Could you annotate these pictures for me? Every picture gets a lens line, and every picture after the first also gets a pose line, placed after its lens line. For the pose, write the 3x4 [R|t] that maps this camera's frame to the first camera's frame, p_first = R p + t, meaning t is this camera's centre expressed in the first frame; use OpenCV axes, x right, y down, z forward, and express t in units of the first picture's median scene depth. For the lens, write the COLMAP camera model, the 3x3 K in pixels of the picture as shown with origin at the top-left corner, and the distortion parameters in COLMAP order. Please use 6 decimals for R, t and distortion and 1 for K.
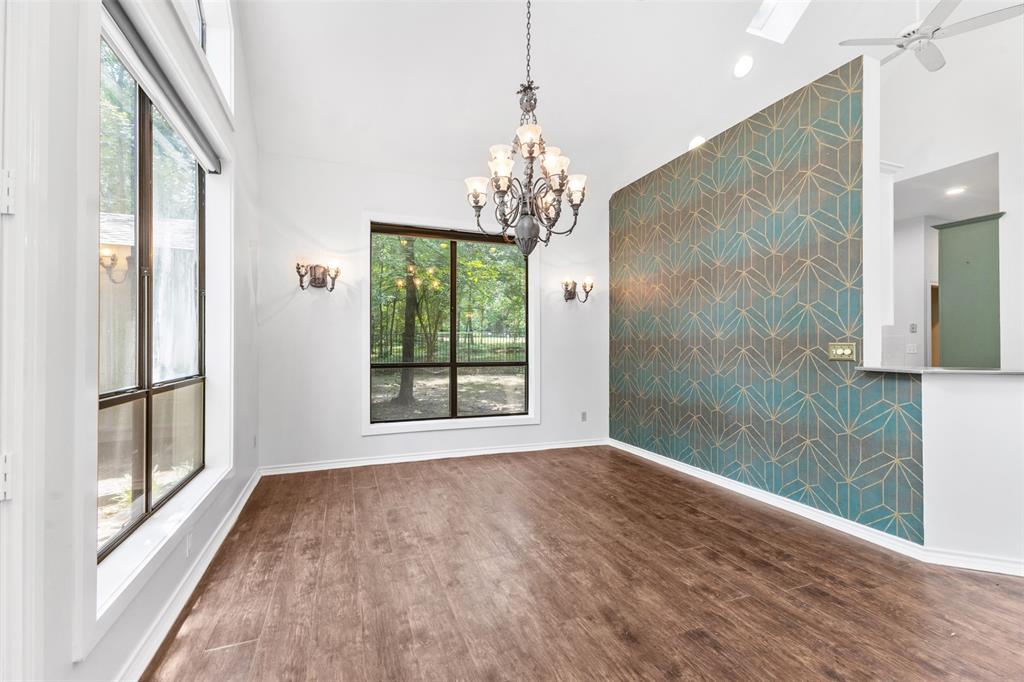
lens RADIAL K [[442.1, 0, 509.1], [0, 442.1, 342.6], [0, 0, 1]] dist [0.020108, -0.005897]
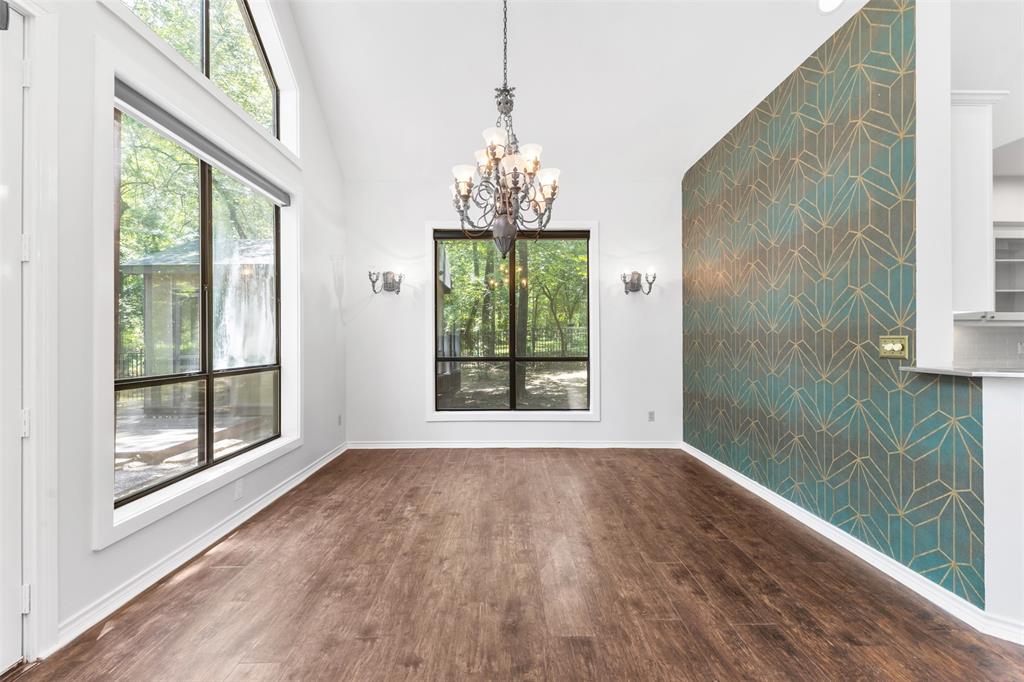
lens RADIAL K [[442.1, 0, 505.9], [0, 442.1, 339.7], [0, 0, 1]] dist [0.020108, -0.005897]
pose [[0.936526, -0.004310, -0.350571, 0.386332], [0.005663, 0.999980, 0.002834, 0.001434], [0.350552, -0.004639, 0.936532, 0.032407]]
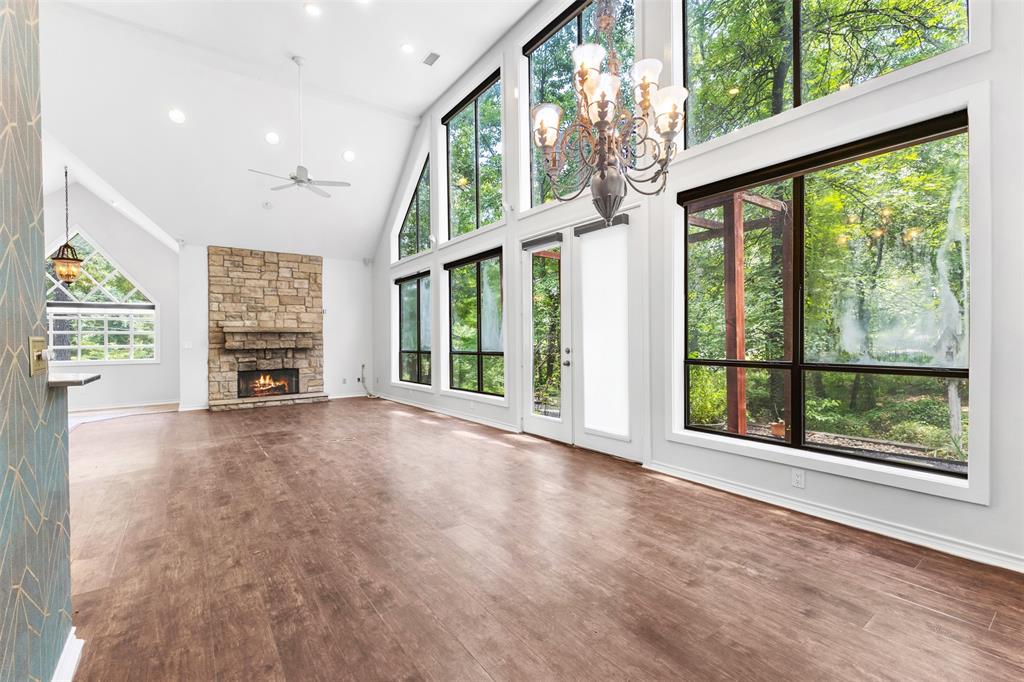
lens RADIAL K [[442.1, 0, 521.8], [0, 442.1, 338.5], [0, 0, 1]] dist [0.020108, -0.005897]
pose [[-0.955955, 0.008683, -0.293386, 0.389779], [0.010011, 0.999945, -0.003023, 0.008536], [0.293344, -0.005827, -0.955989, 1.615103]]
